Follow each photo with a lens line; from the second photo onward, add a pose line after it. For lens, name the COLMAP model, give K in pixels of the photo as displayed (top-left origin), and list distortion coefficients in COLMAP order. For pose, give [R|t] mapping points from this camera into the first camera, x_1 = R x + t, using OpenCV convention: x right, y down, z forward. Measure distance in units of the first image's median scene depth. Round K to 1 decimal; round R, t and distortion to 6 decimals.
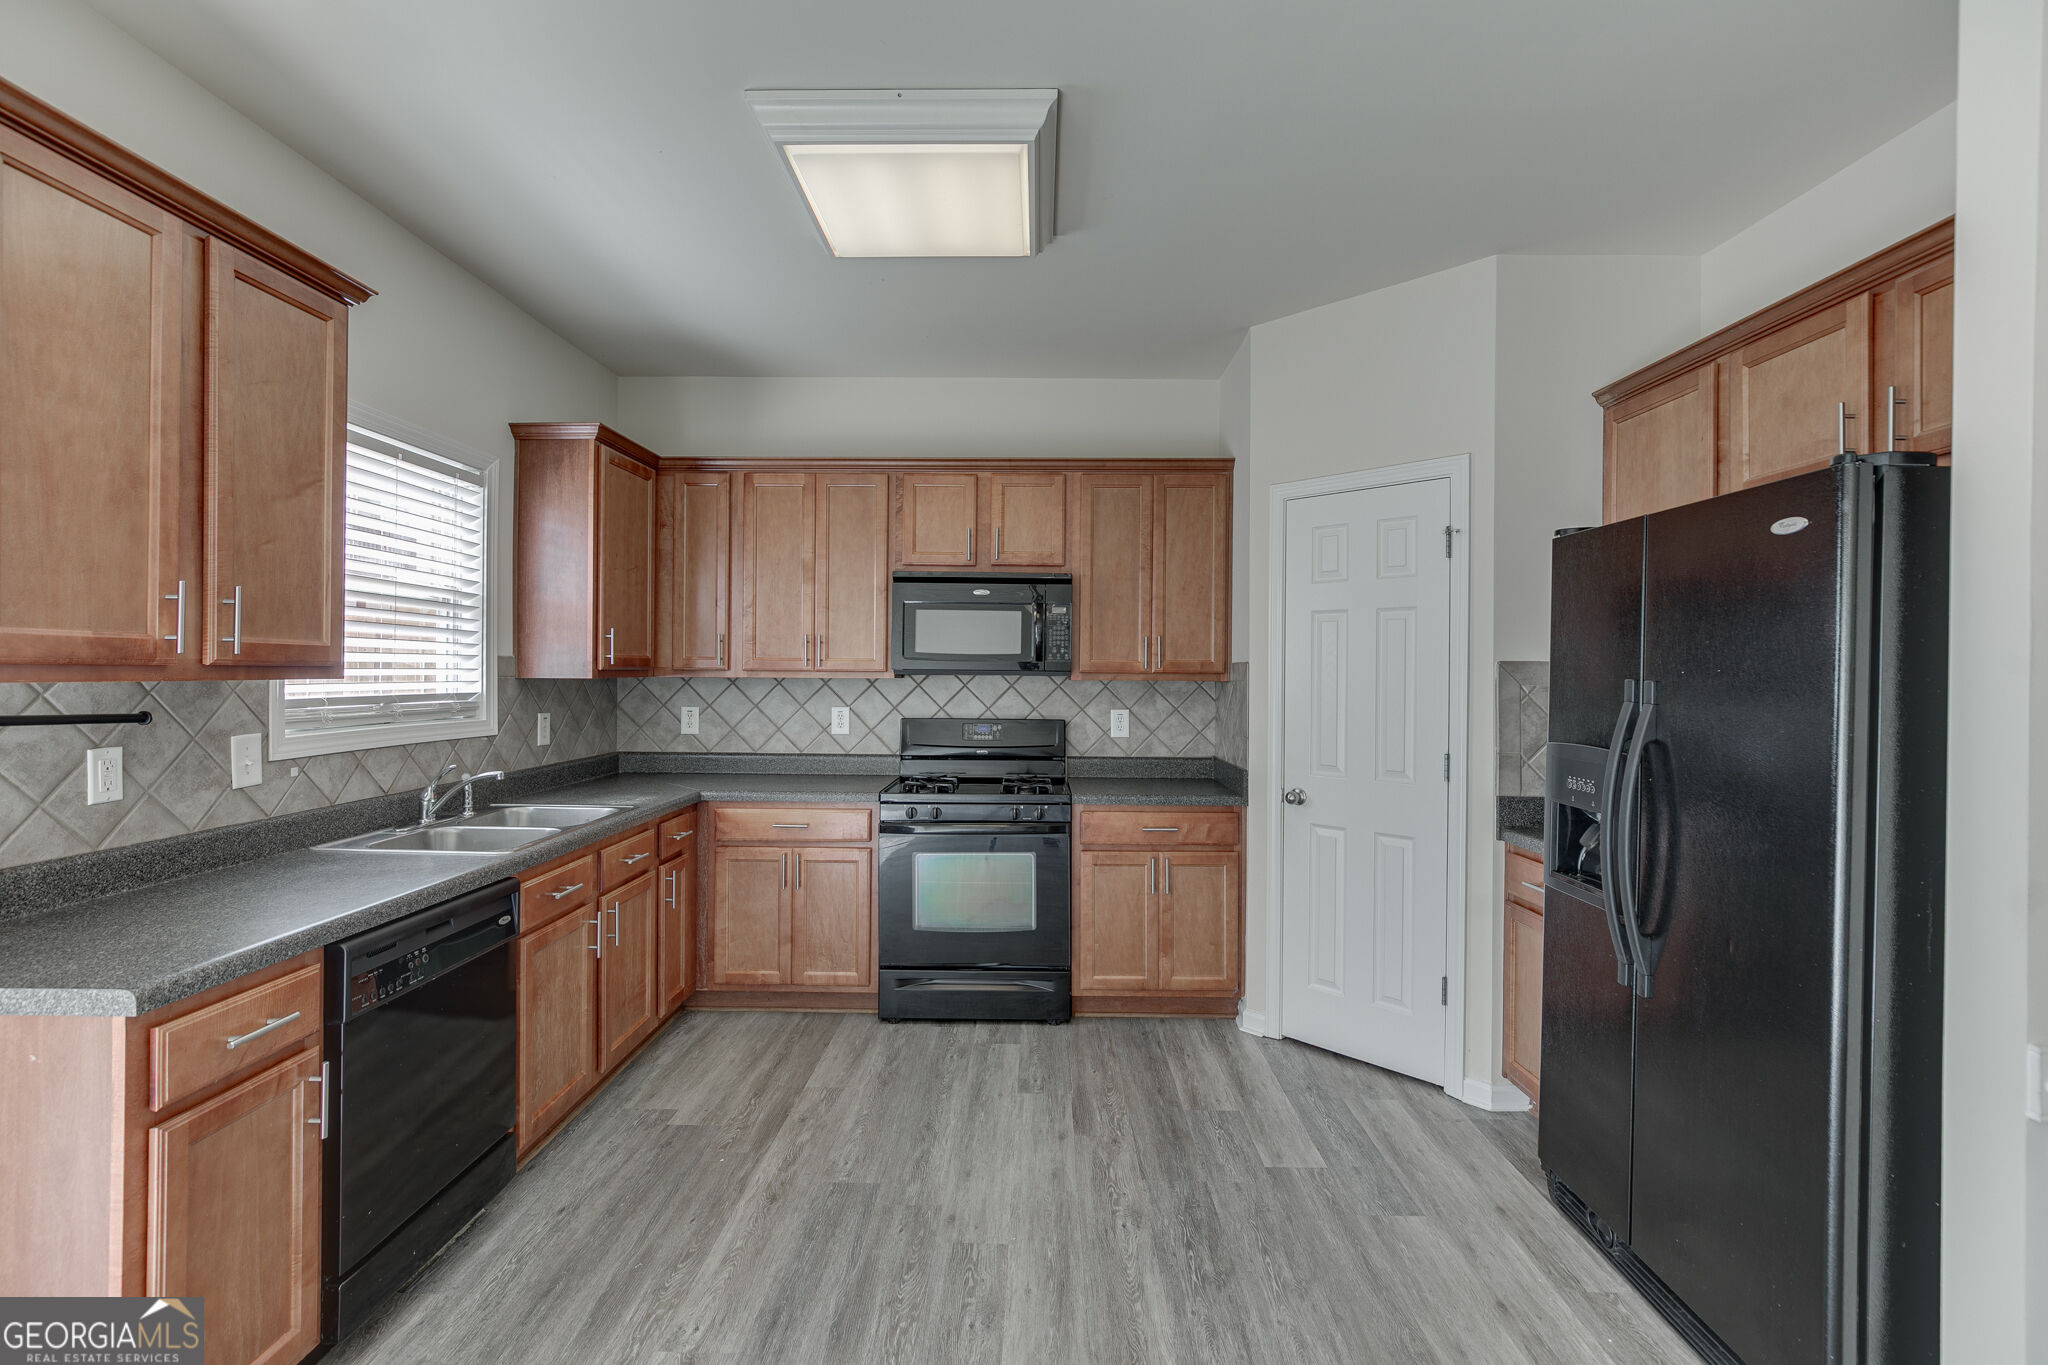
lens RADIAL K [[924.4, 0, 1021.4], [0, 924.4, 668.4], [0, 0, 1]] dist [-0.016362, 0.007205]
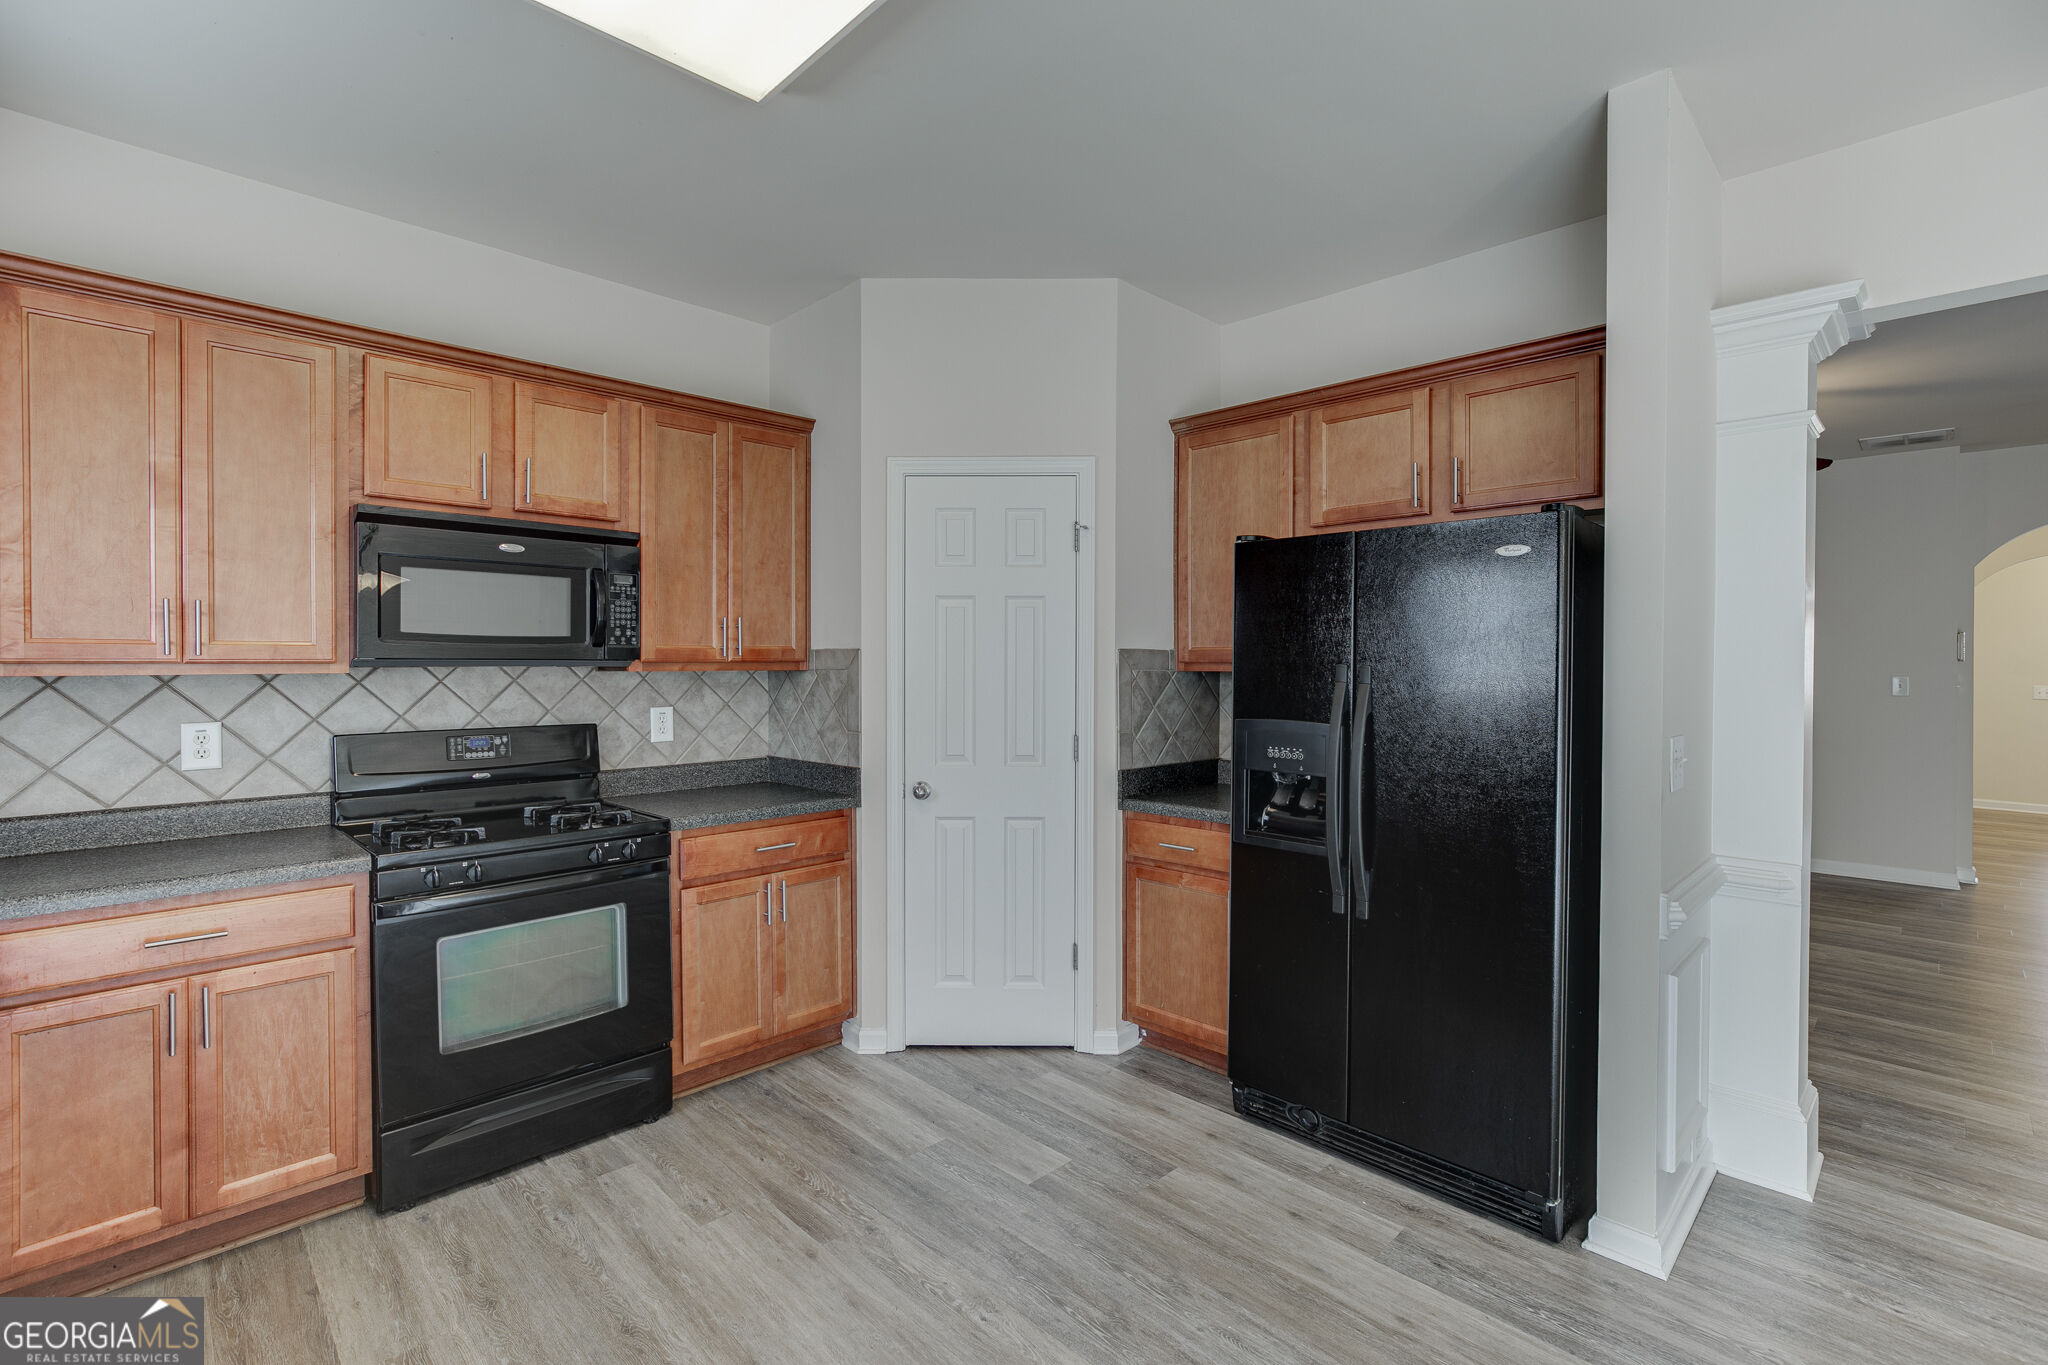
lens RADIAL K [[924.4, 0, 1021.2], [0, 924.4, 669.2], [0, 0, 1]] dist [-0.016362, 0.007205]
pose [[0.700229, -0.013513, 0.713791, -0.335793], [0.002299, 0.999858, 0.016673, -0.001717], [-0.713915, -0.010034, 0.700161, 0.289145]]
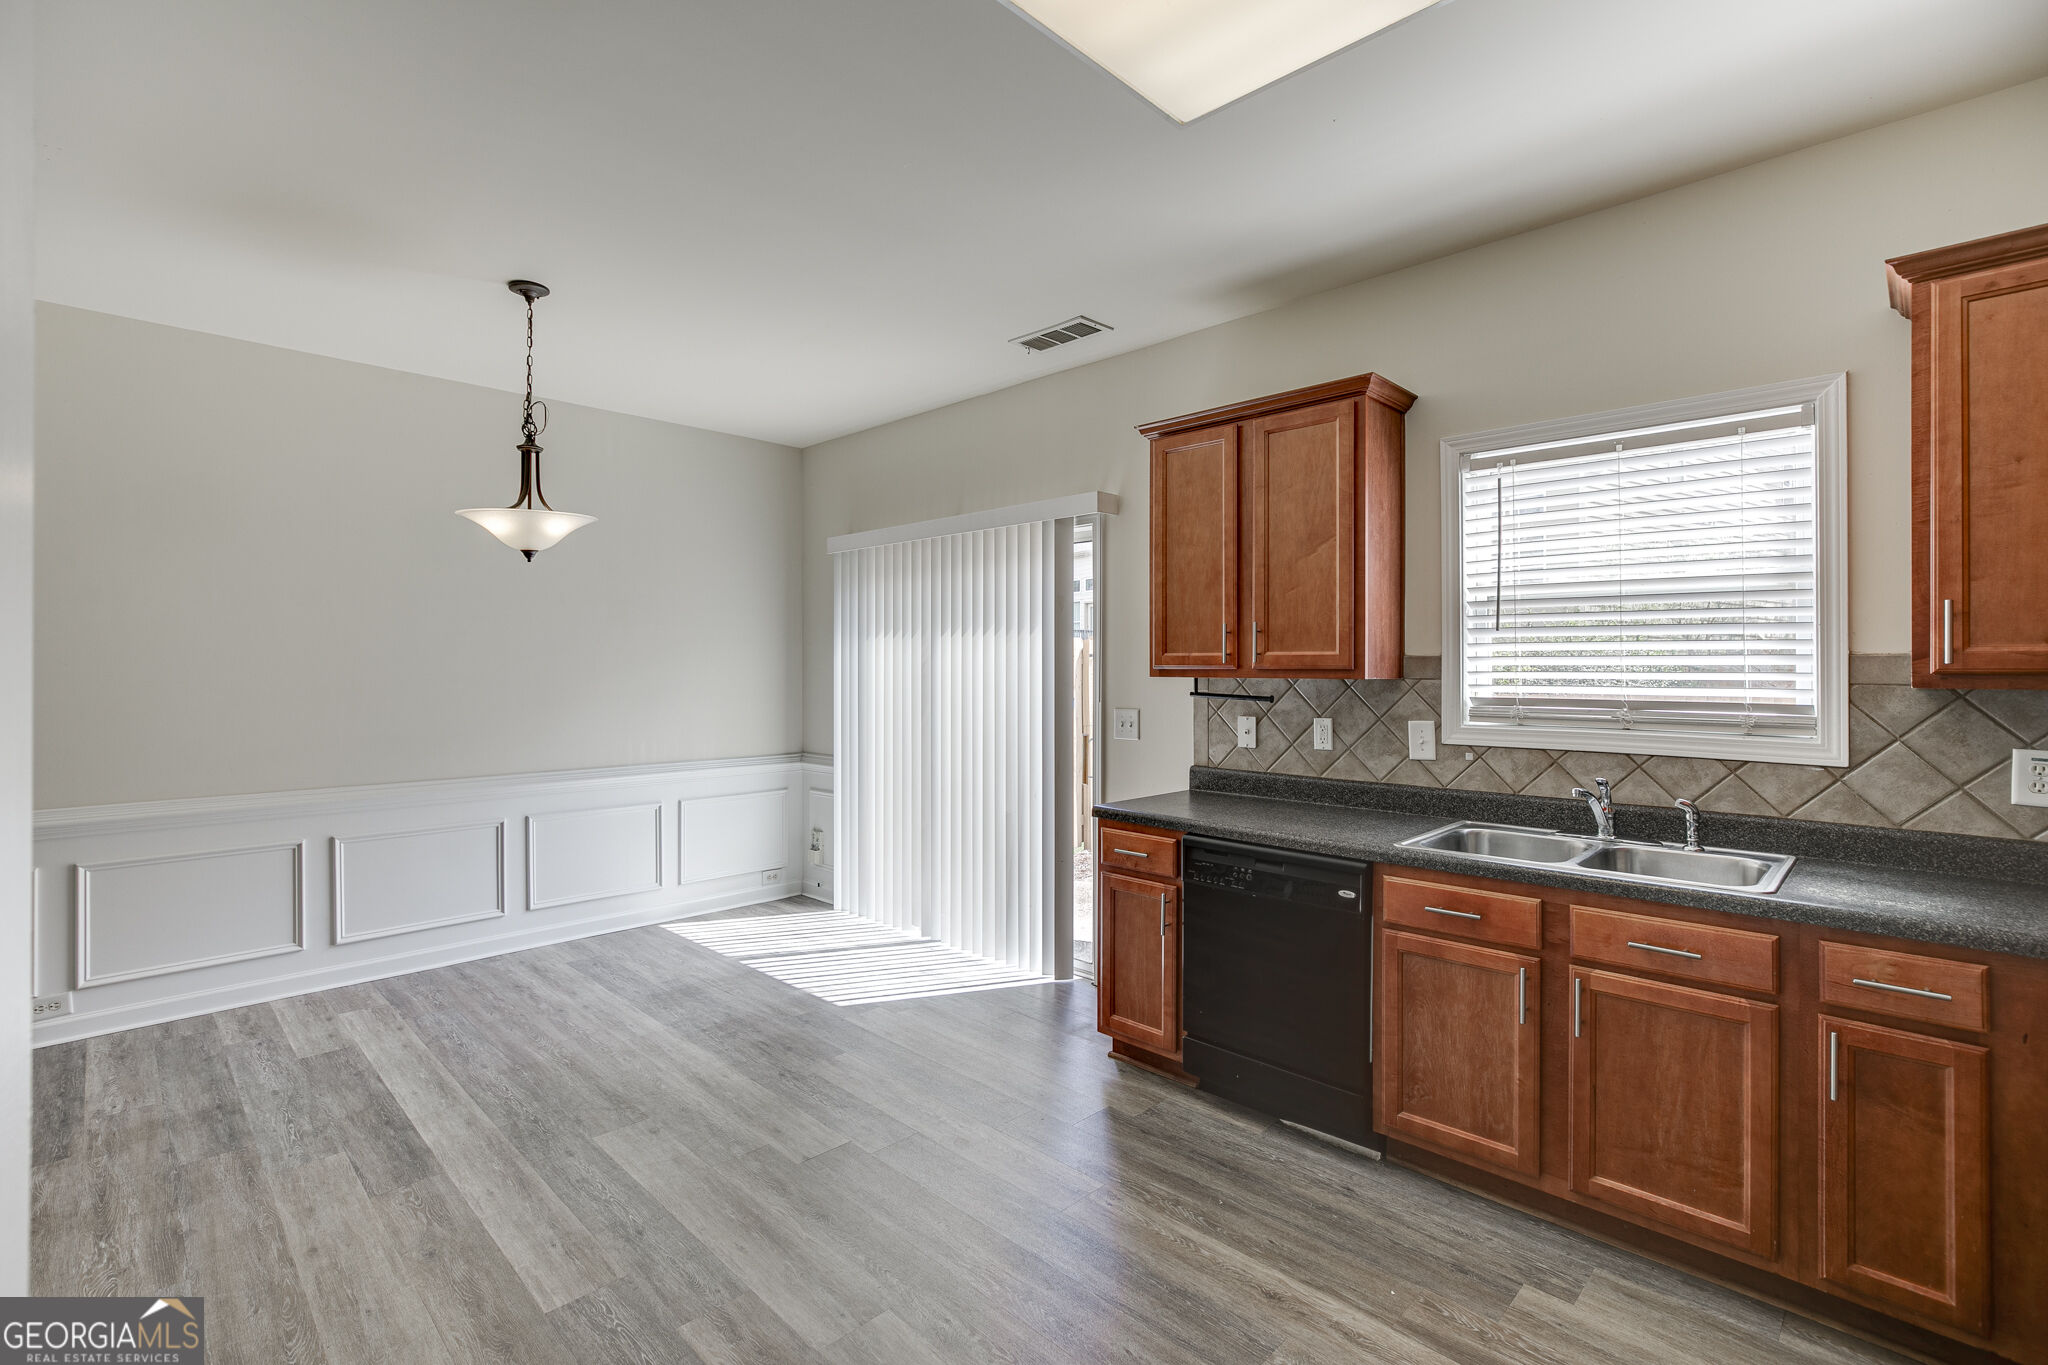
lens RADIAL K [[924.4, 0, 1021.4], [0, 924.4, 668.3], [0, 0, 1]] dist [-0.016362, 0.007205]
pose [[-0.689055, -0.008148, -0.724663, 0.387898], [-0.004532, 0.999966, -0.006934, 0.005210], [0.724695, -0.001494, -0.689068, 1.087418]]
